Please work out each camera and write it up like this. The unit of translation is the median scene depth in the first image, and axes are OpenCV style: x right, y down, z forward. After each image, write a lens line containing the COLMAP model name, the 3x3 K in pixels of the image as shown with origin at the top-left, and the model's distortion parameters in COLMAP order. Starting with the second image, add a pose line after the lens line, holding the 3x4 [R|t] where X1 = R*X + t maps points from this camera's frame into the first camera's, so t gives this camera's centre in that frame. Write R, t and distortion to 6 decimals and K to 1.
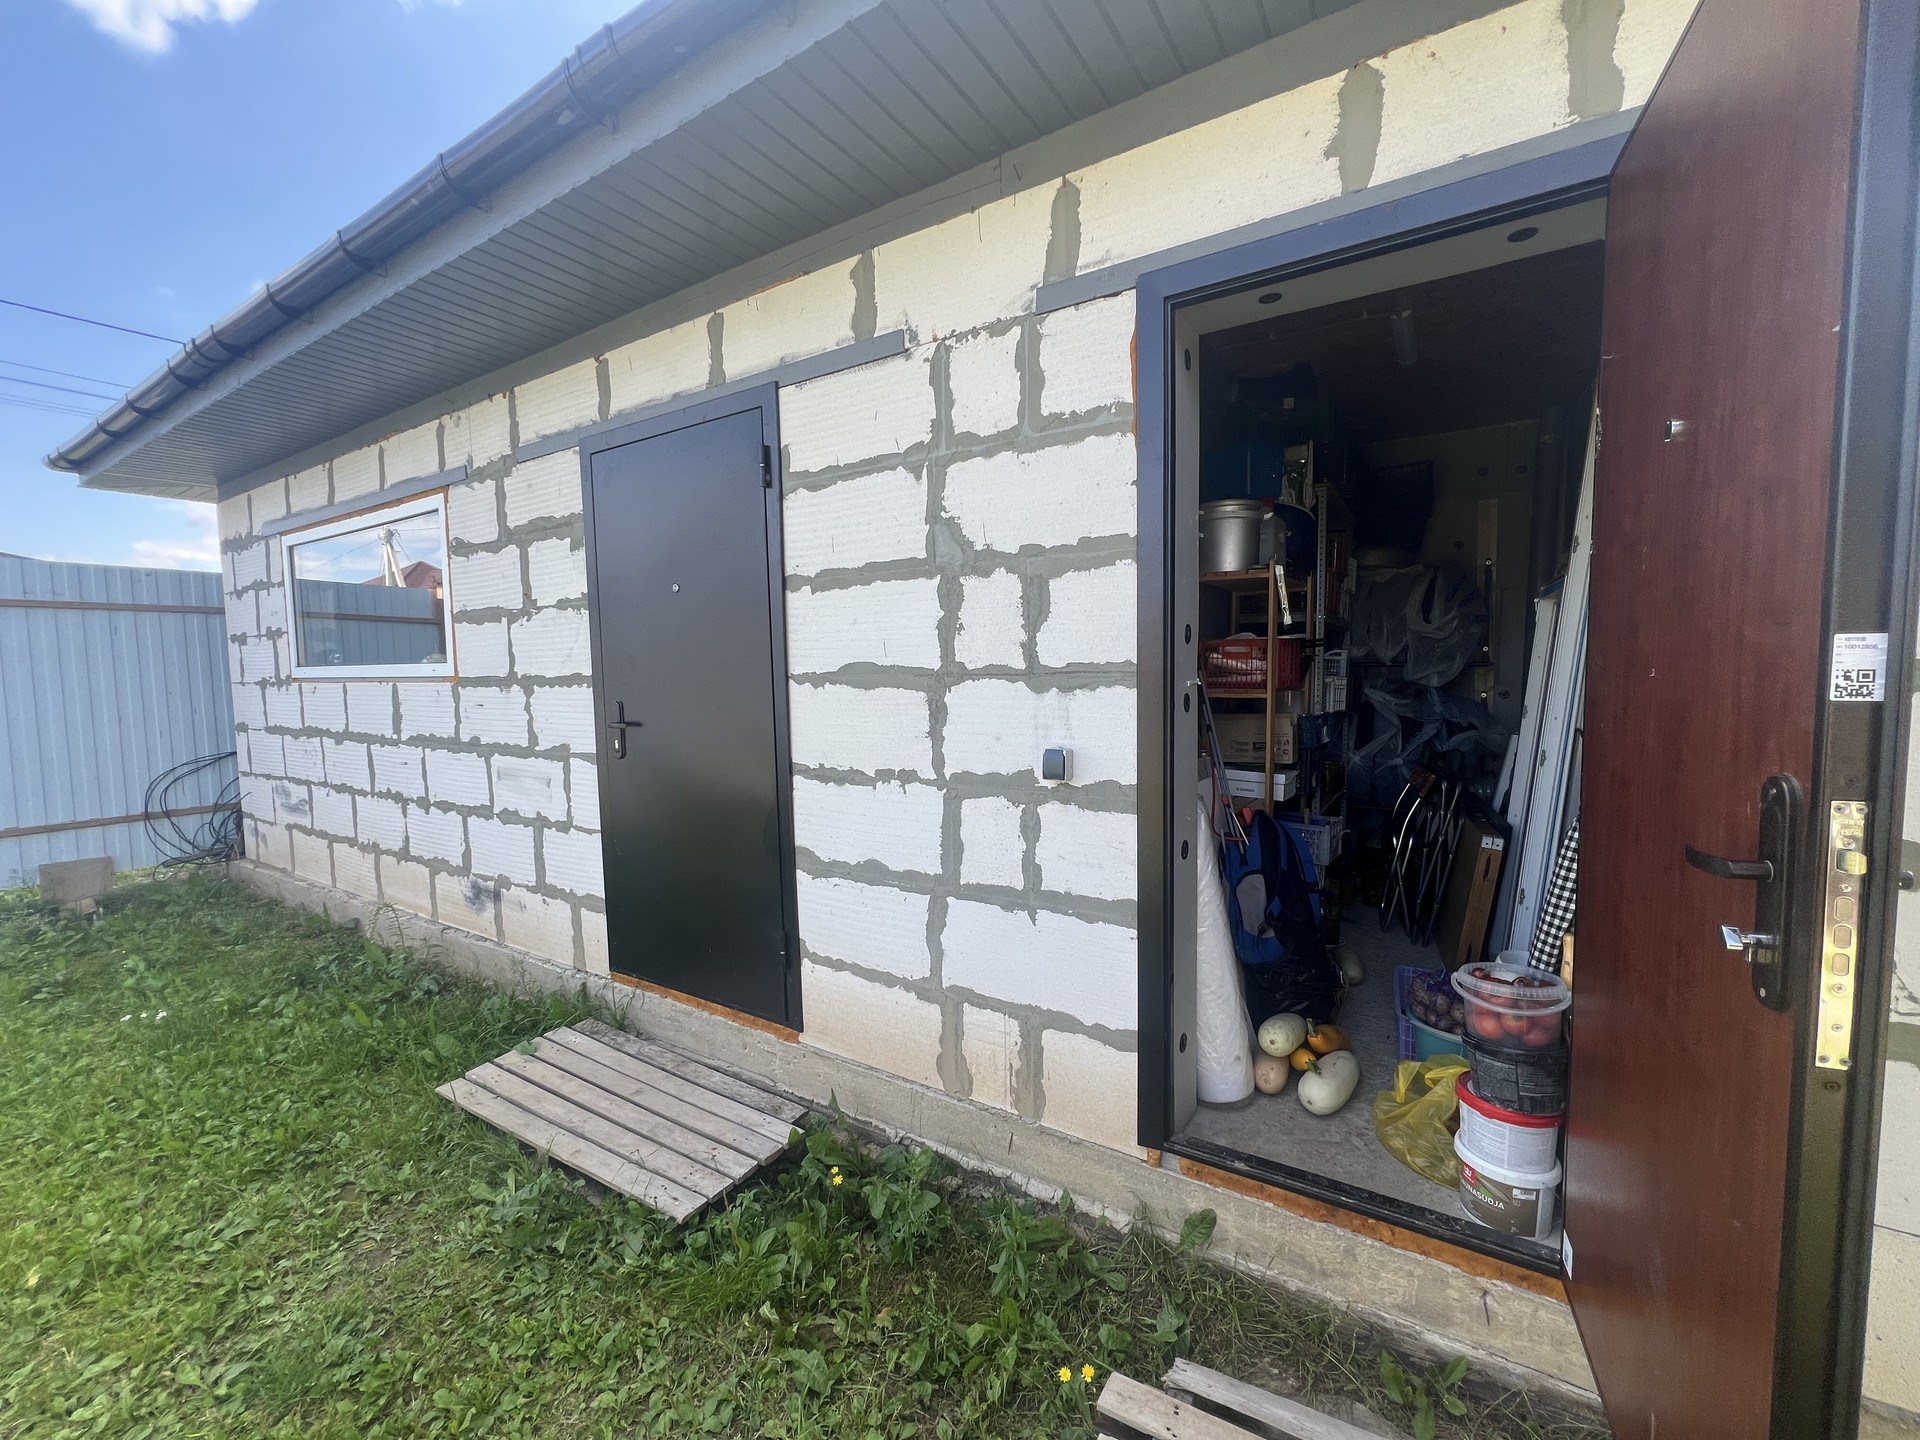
lens RADIAL K [[775.2, 0, 960.0], [0, 775.2, 720.0], [0, 0, 1]] dist [0.000735, 0.000333]
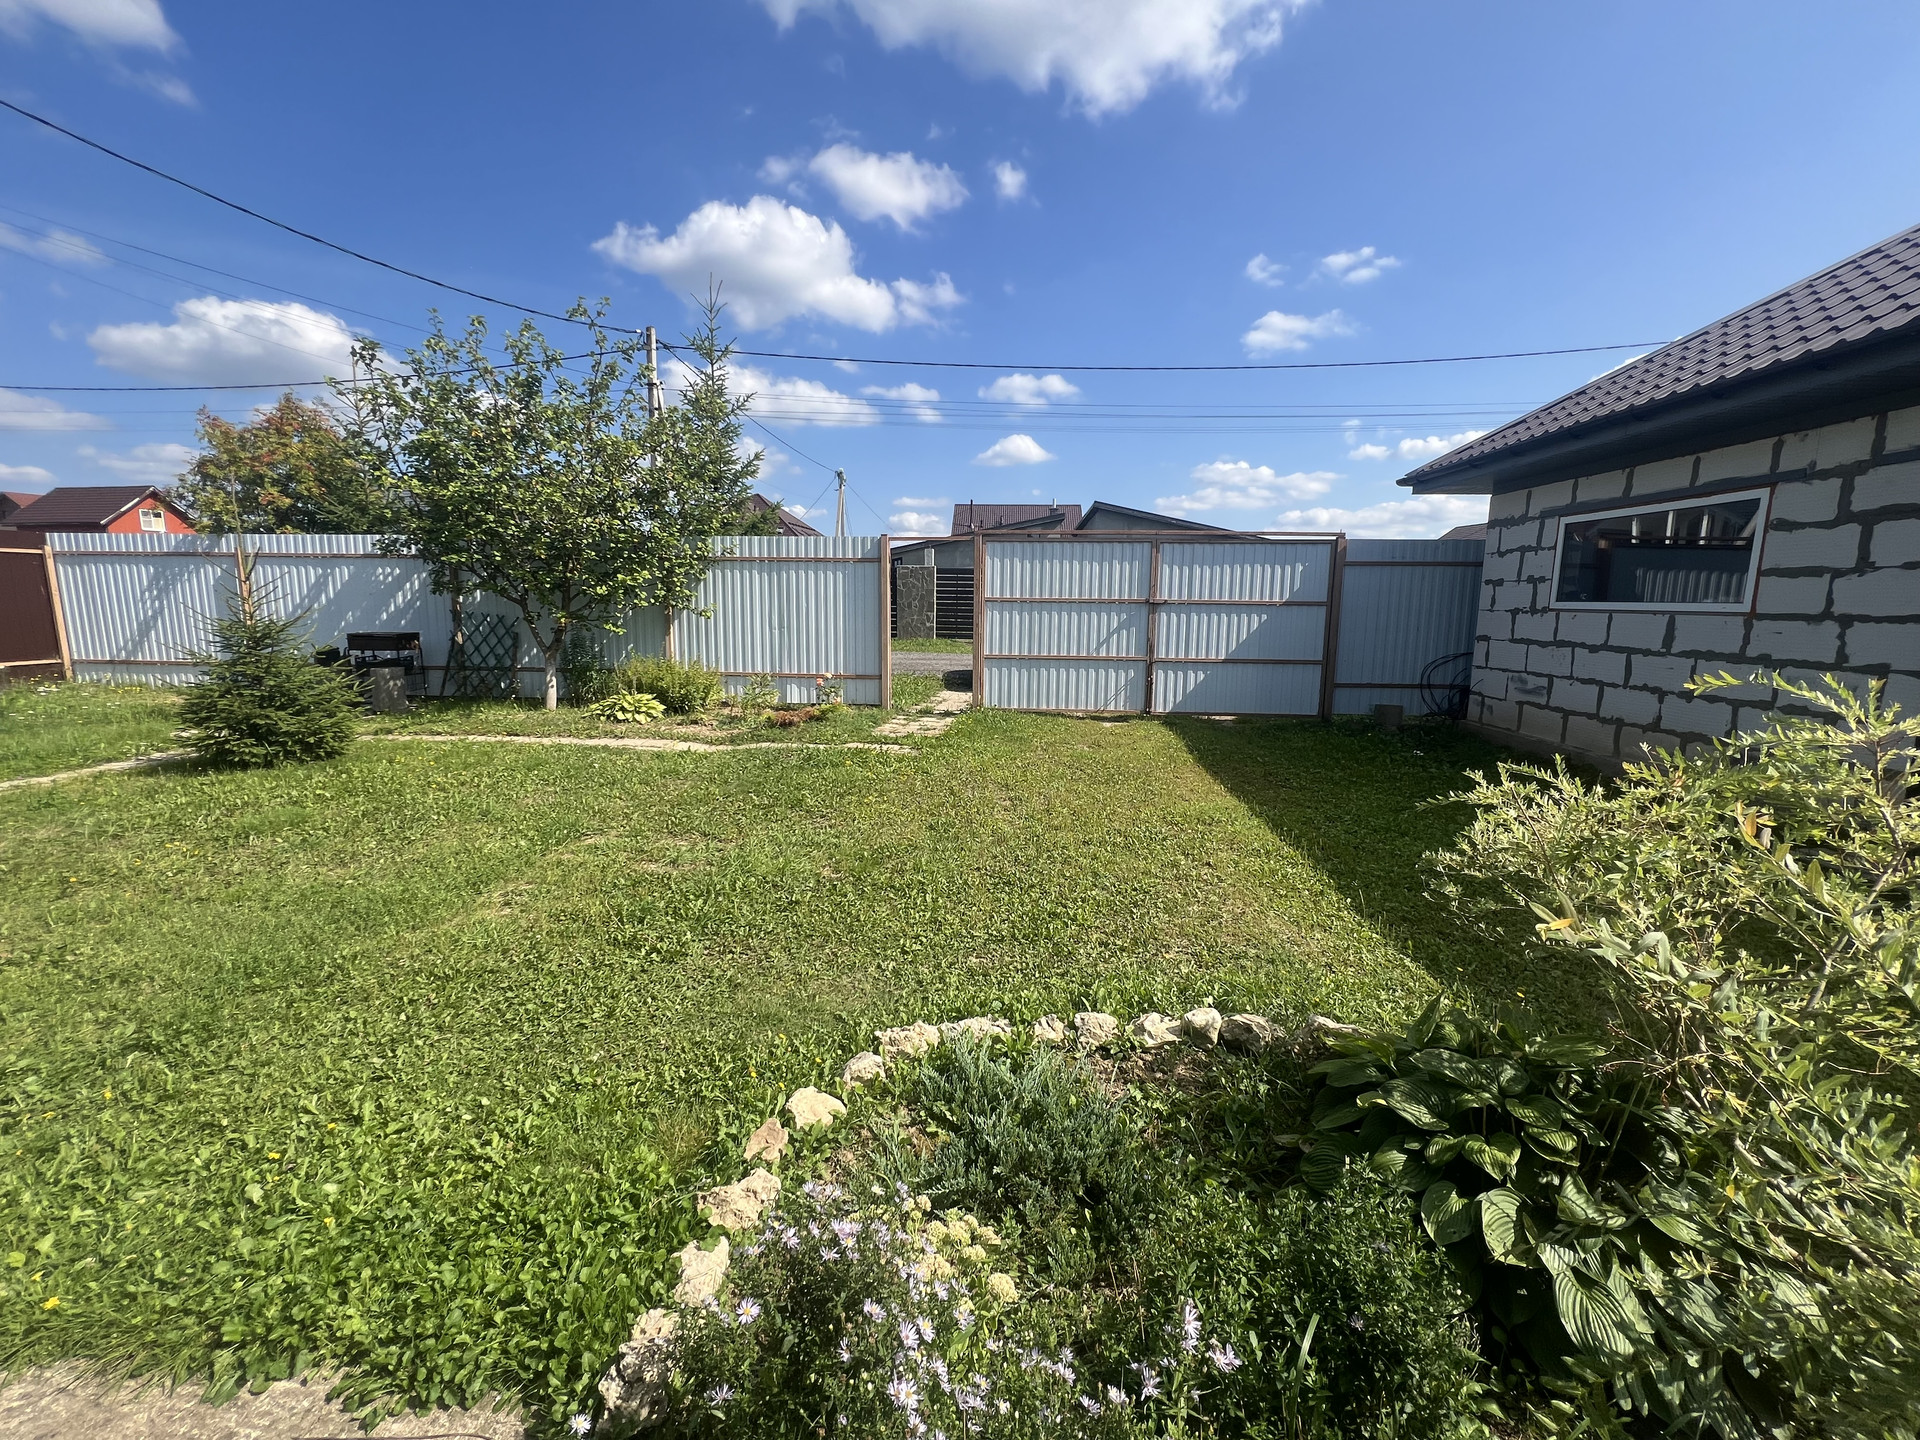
lens RADIAL K [[775.2, 0, 960.0], [0, 775.2, 720.0], [0, 0, 1]] dist [0.000735, 0.000333]
pose [[0.496696, 0.155537, -0.853874, -0.147836], [-0.078120, 0.987830, 0.134496, 0.097230], [0.864402, -0.000099, 0.502802, -1.573788]]
